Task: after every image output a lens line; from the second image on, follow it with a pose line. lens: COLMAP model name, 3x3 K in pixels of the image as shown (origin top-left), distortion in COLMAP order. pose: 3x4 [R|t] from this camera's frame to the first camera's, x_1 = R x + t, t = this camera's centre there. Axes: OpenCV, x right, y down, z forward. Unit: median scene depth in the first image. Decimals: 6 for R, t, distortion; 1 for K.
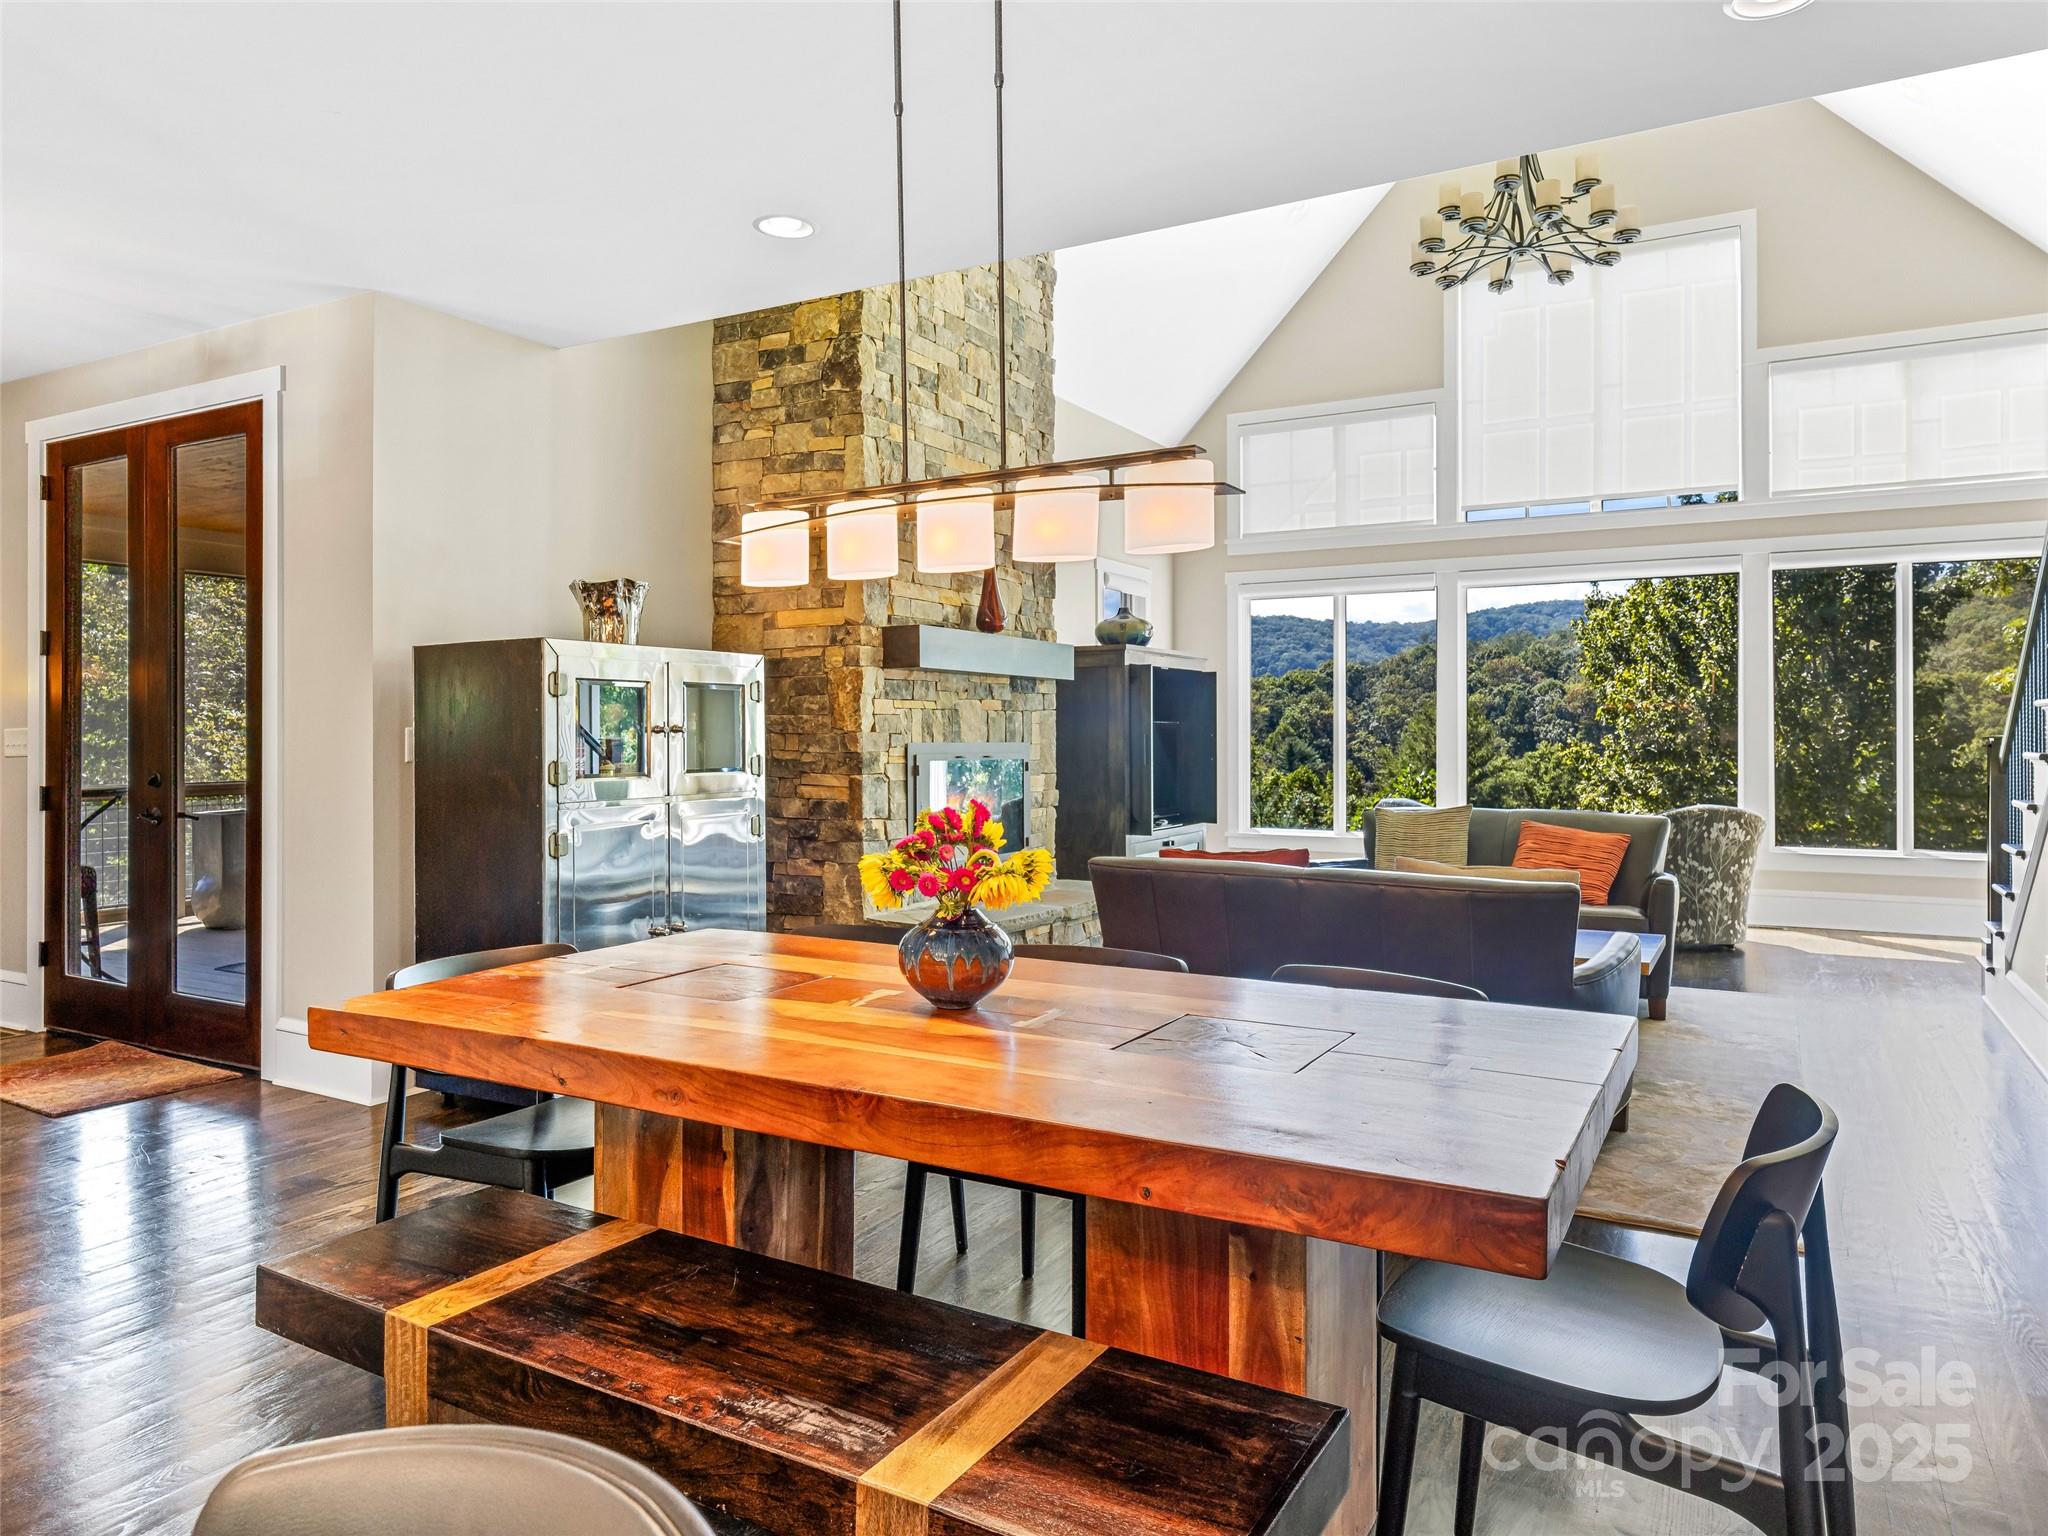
lens RADIAL K [[1280.9, 0, 1073.0], [0, 1280.9, 738.8], [0, 0, 1]] dist [-0.001031, 0.008530]
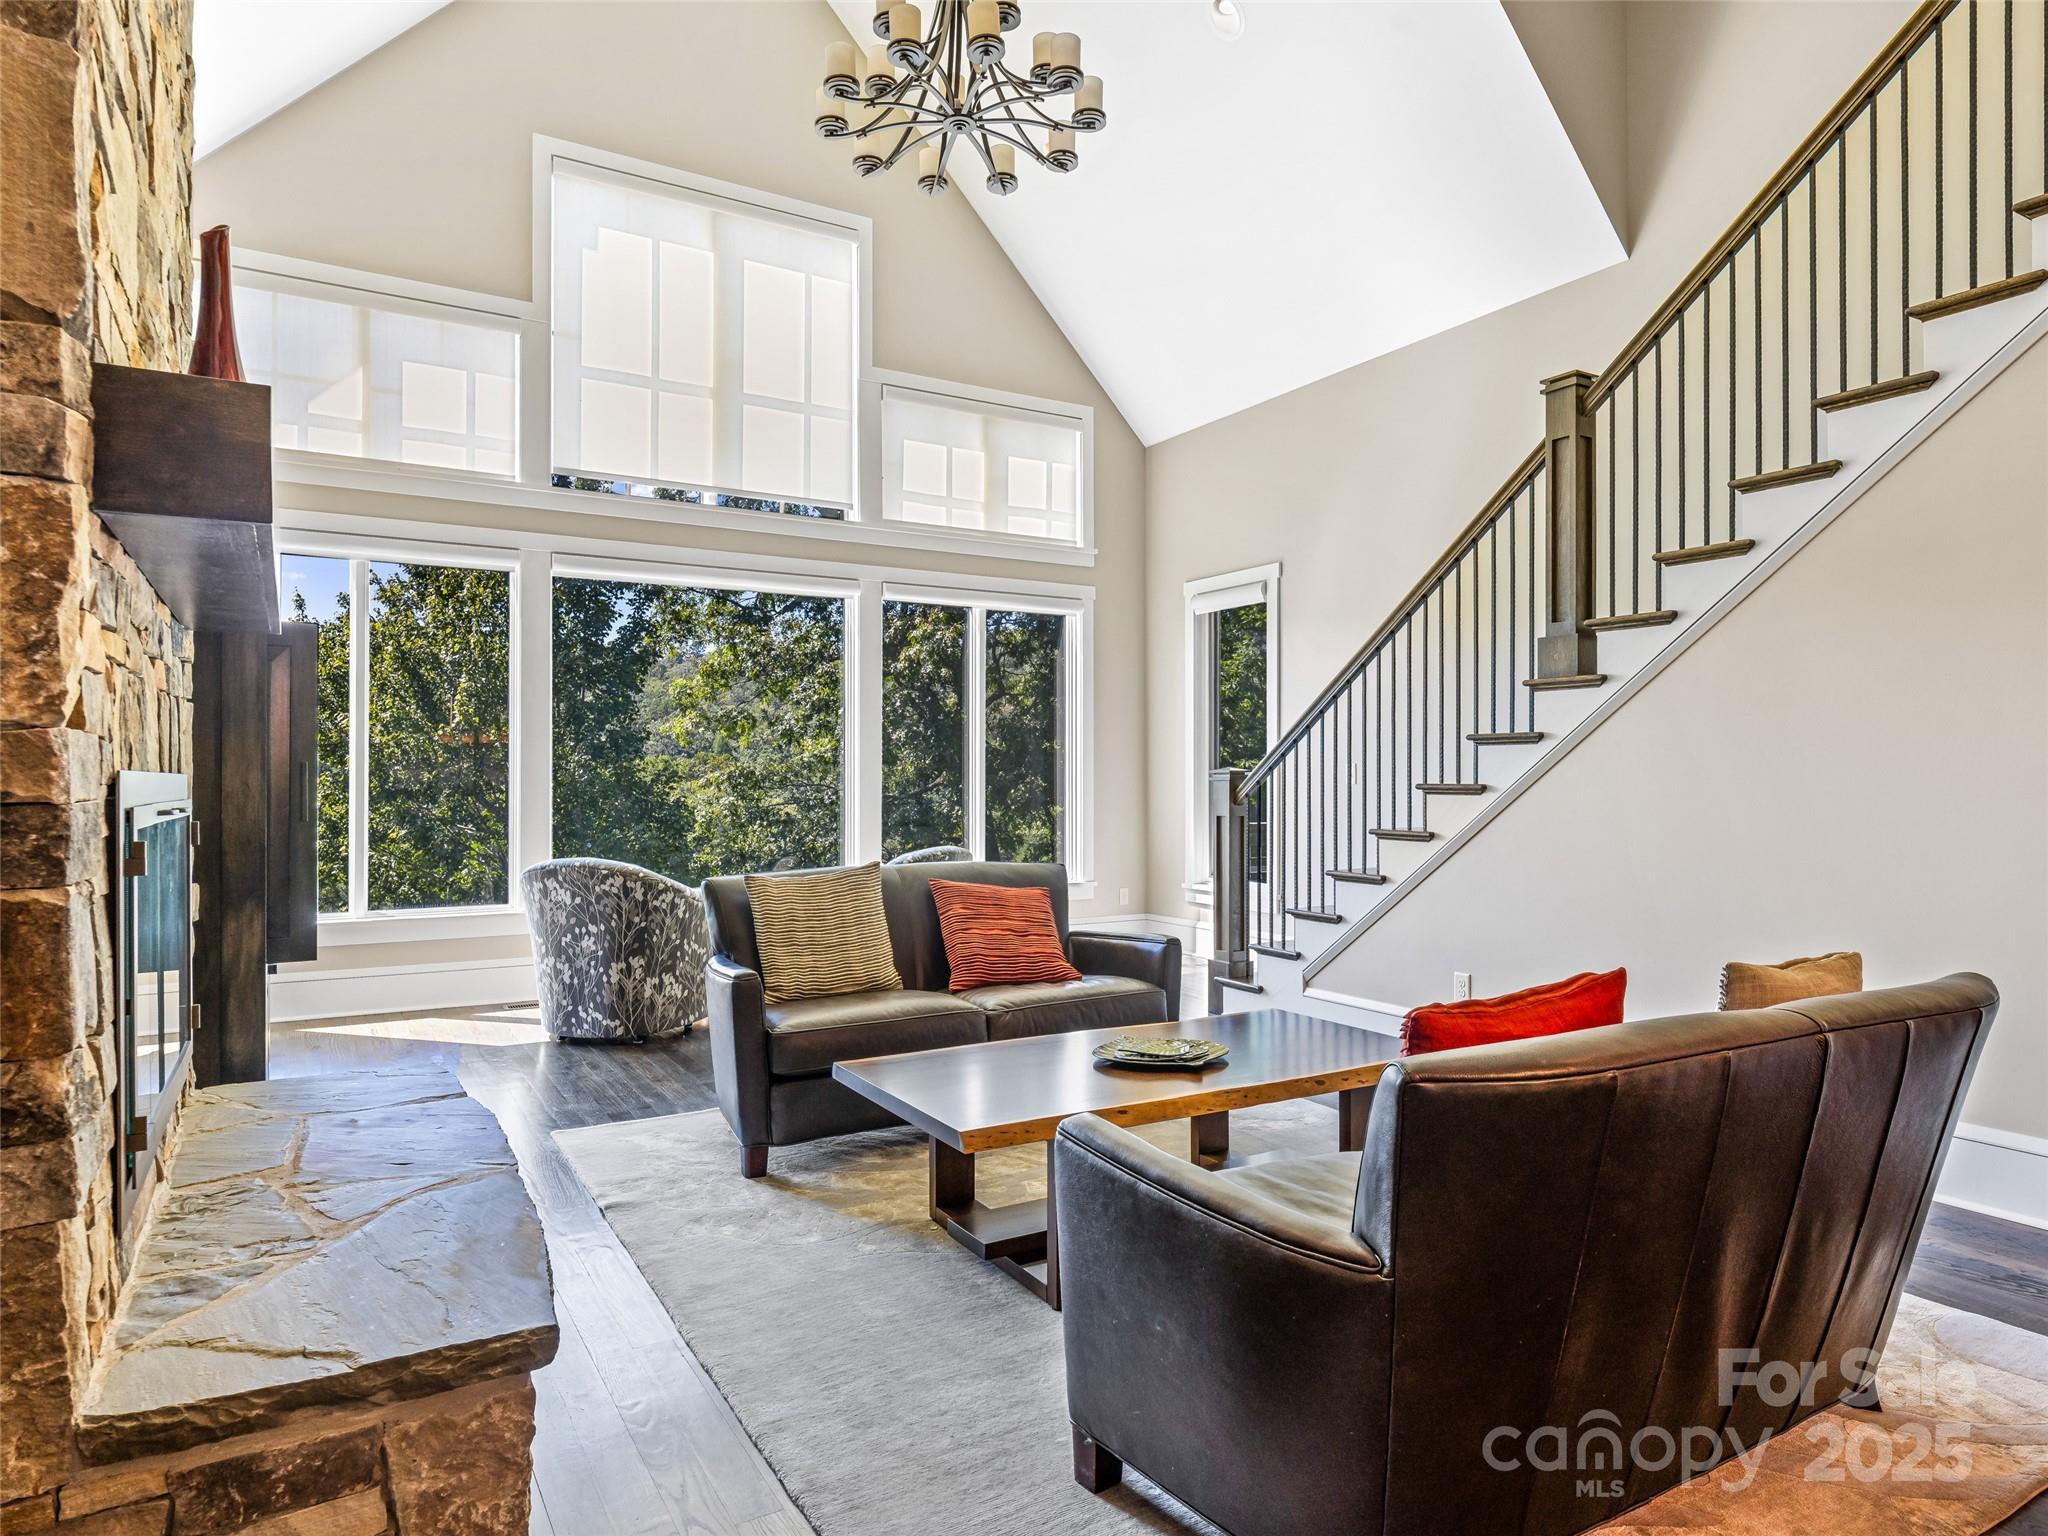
lens RADIAL K [[1191.8, 0, 1007.0], [0, 1191.8, 768.9], [0, 0, 1]] dist [0.005759, -0.007939]
pose [[0.526480, 0.006664, 0.850161, -0.193074], [0.001383, 0.999961, -0.008694, 0.004344], [-0.850186, 0.005753, 0.526451, 0.514078]]
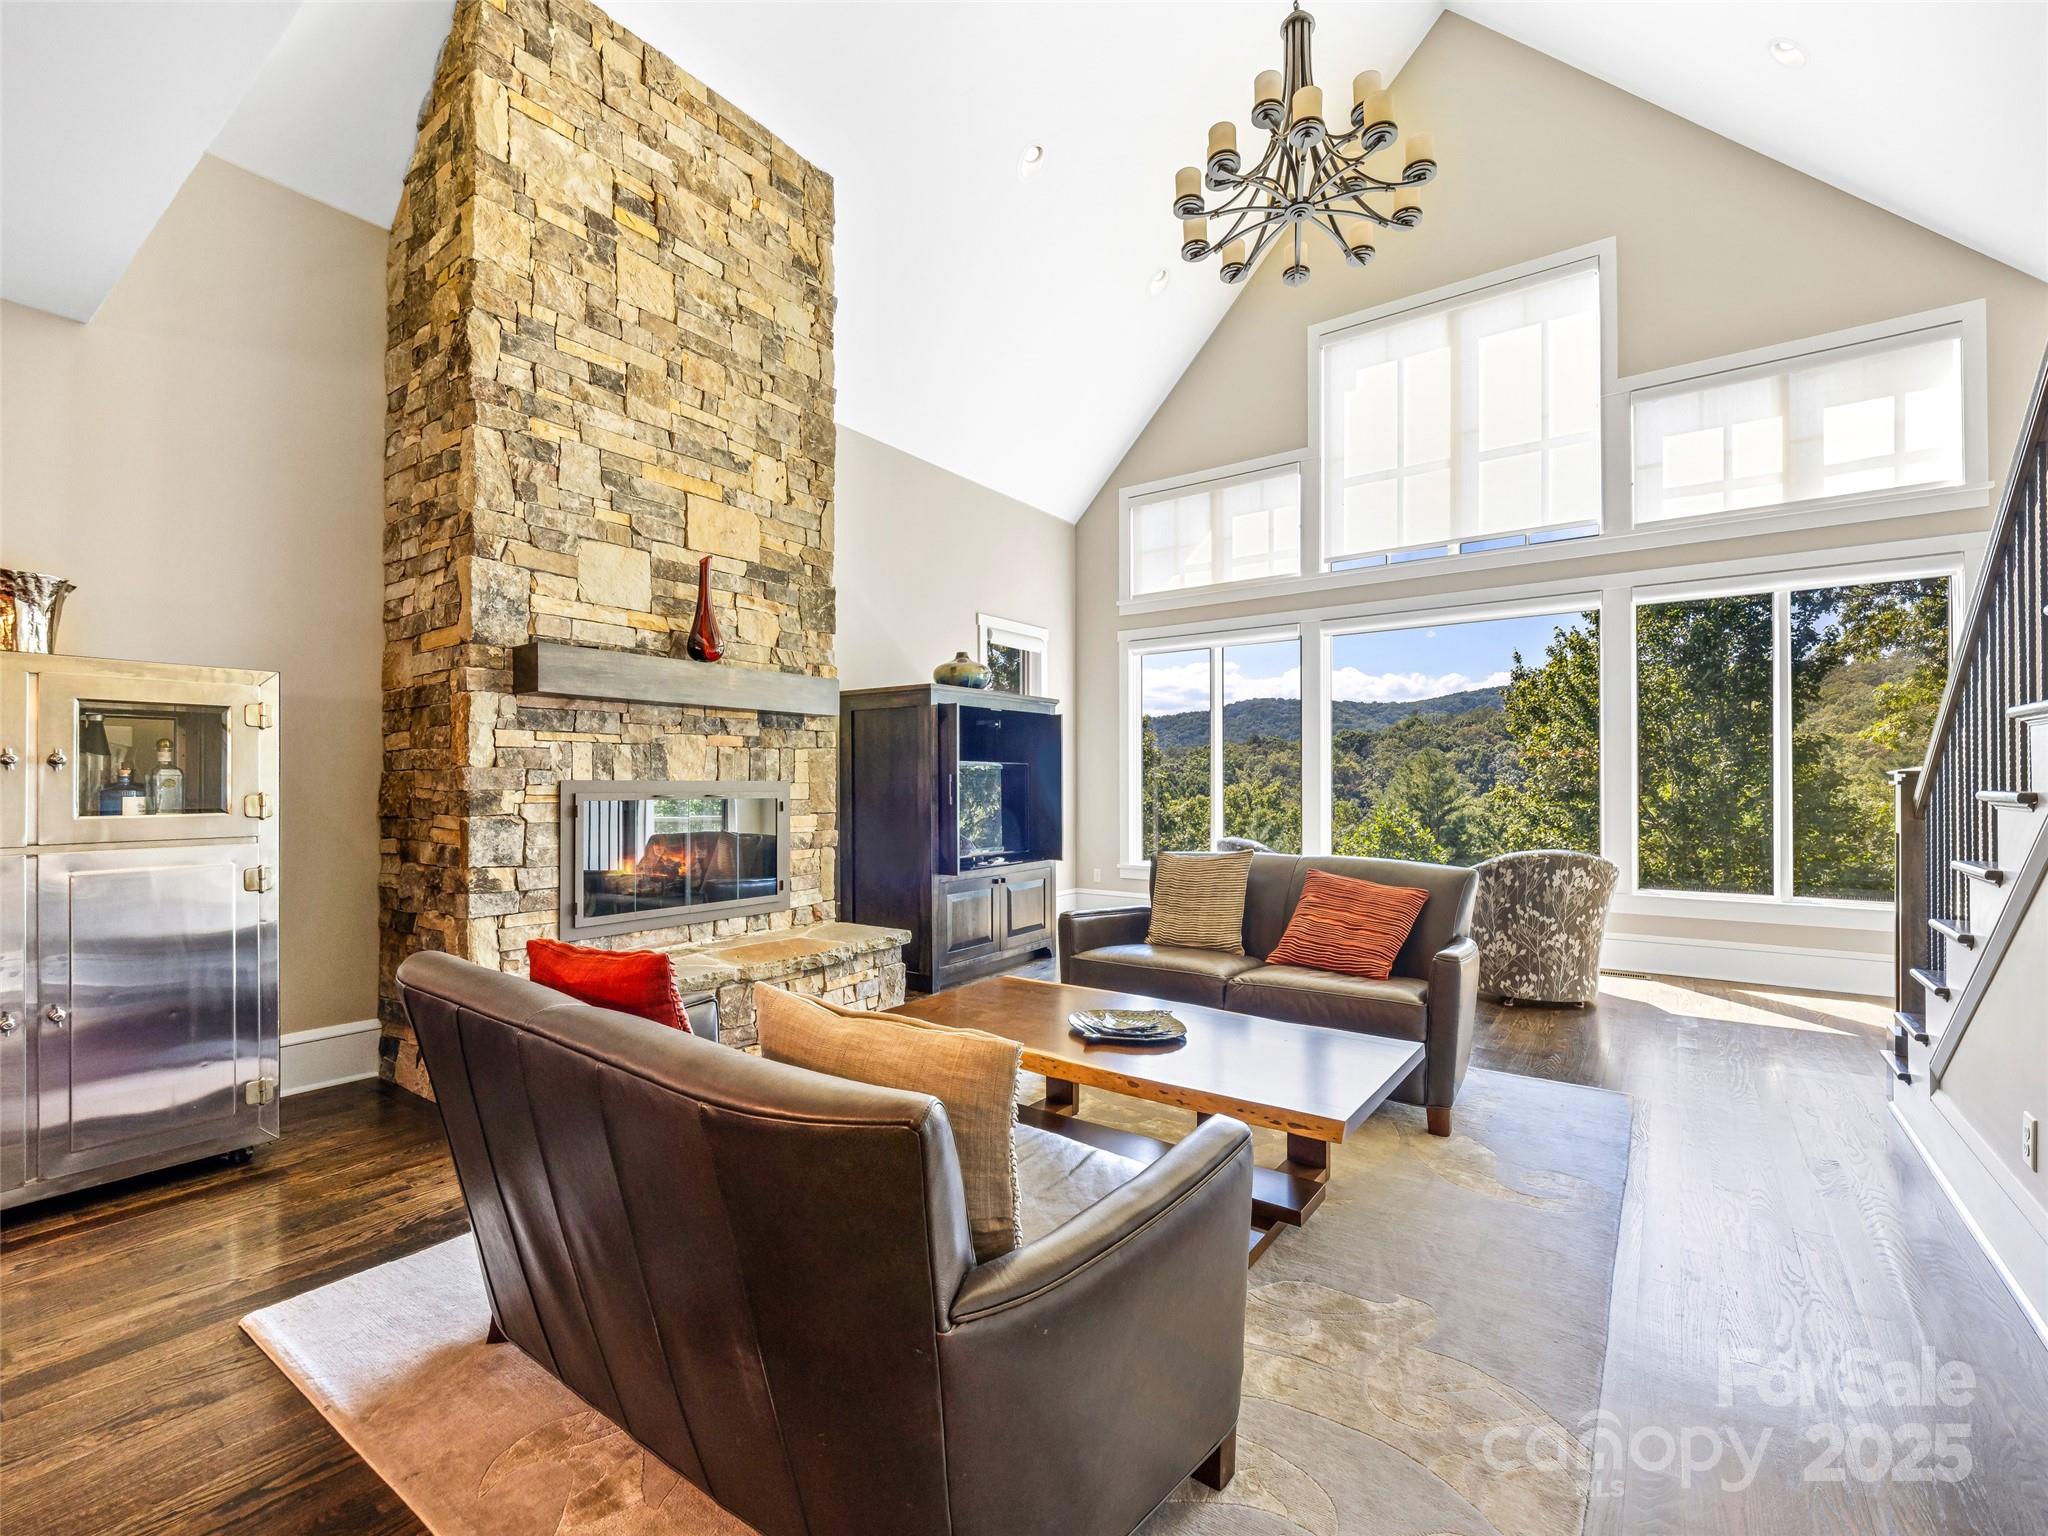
lens RADIAL K [[871.7, 0, 1062.8], [0, 871.7, 781.3], [0, 0, 1]] dist [0.001413, -0.002189]
pose [[0.993410, -0.000808, -0.114613, 0.217942], [0.000474, 0.999996, -0.002935, 0.004510], [0.114615, 0.002861, 0.993406, 0.336306]]
